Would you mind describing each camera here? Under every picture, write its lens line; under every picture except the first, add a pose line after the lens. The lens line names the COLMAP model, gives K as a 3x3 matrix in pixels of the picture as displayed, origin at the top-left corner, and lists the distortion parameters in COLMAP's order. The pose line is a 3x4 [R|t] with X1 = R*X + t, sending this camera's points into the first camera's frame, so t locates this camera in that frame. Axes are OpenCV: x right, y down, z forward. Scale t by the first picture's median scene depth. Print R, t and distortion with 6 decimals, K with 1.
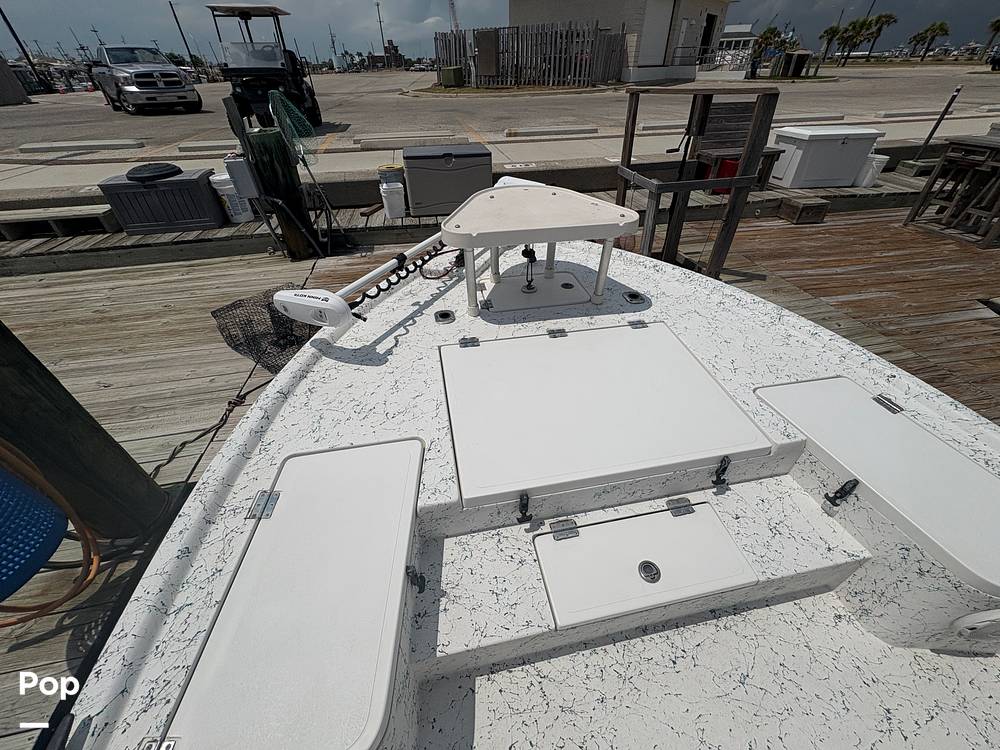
lens RADIAL K [[400.9, 0, 500.0], [0, 400.9, 375.0], [0, 0, 1]] dist [0.000966, 0.000267]
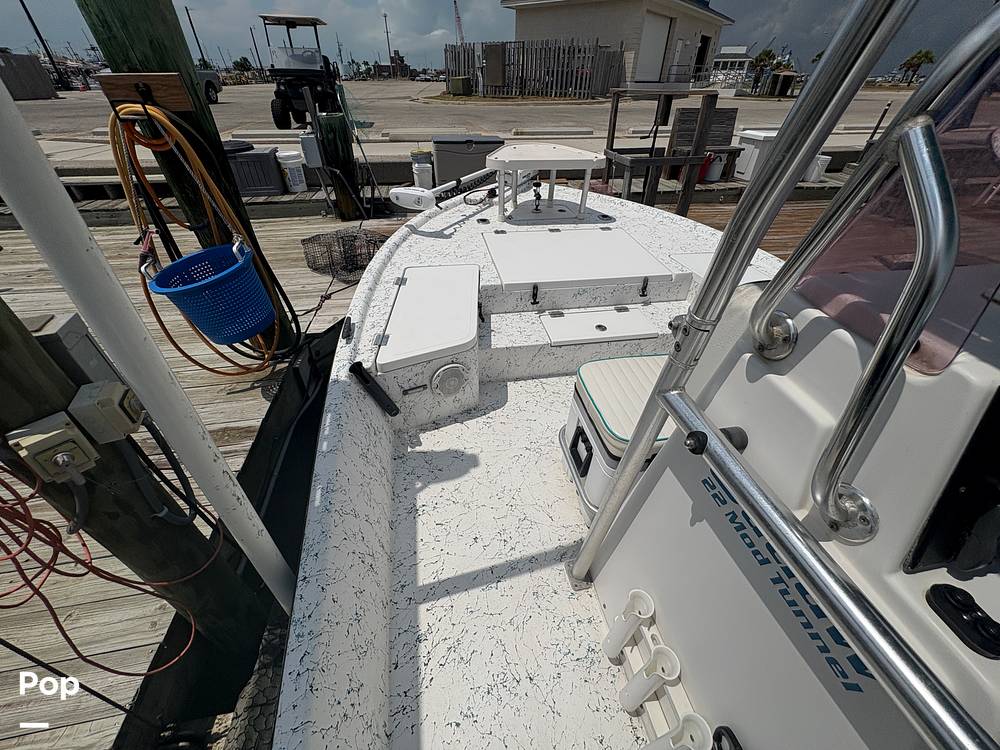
lens RADIAL K [[400.9, 0, 500.0], [0, 400.9, 375.0], [0, 0, 1]] dist [0.000966, 0.000267]
pose [[0.999662, 0.024328, 0.009127, -0.017124], [-0.024136, 0.999496, -0.020645, 0.115769], [-0.009625, 0.020417, 0.999745, -0.132846]]
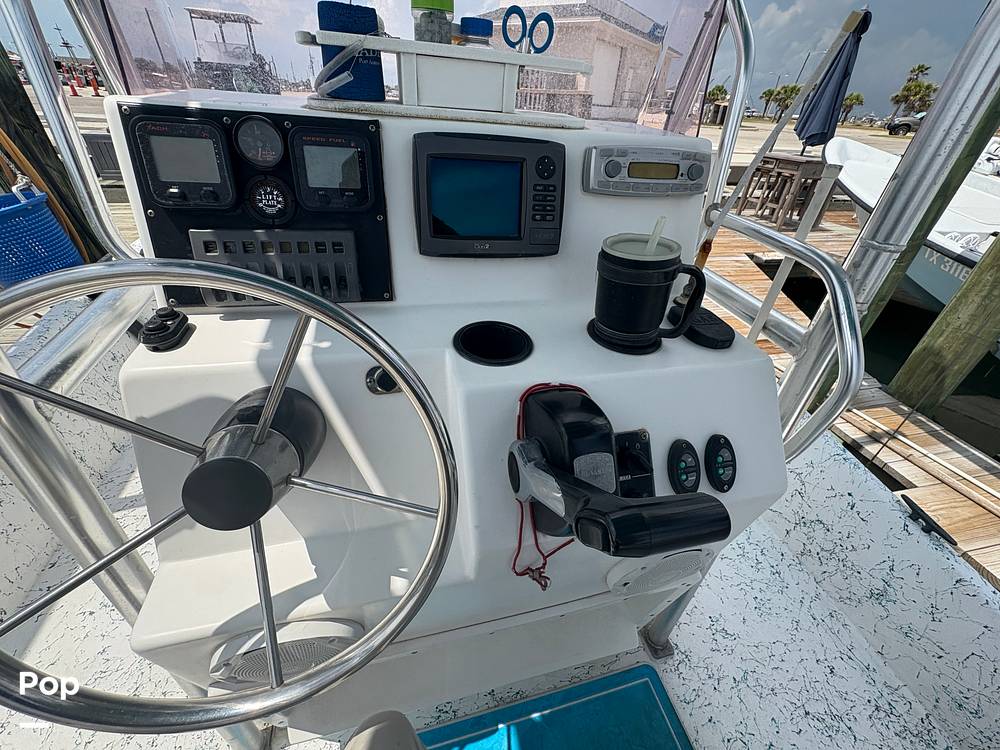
lens RADIAL K [[400.9, 0, 500.0], [0, 400.9, 375.0], [0, 0, 1]] dist [0.000966, 0.000267]
pose [[0.996586, 0.031913, 0.076146, 0.105410], [-0.027497, 0.997917, -0.058355, 0.158392], [-0.077850, 0.056062, 0.995388, -0.145058]]
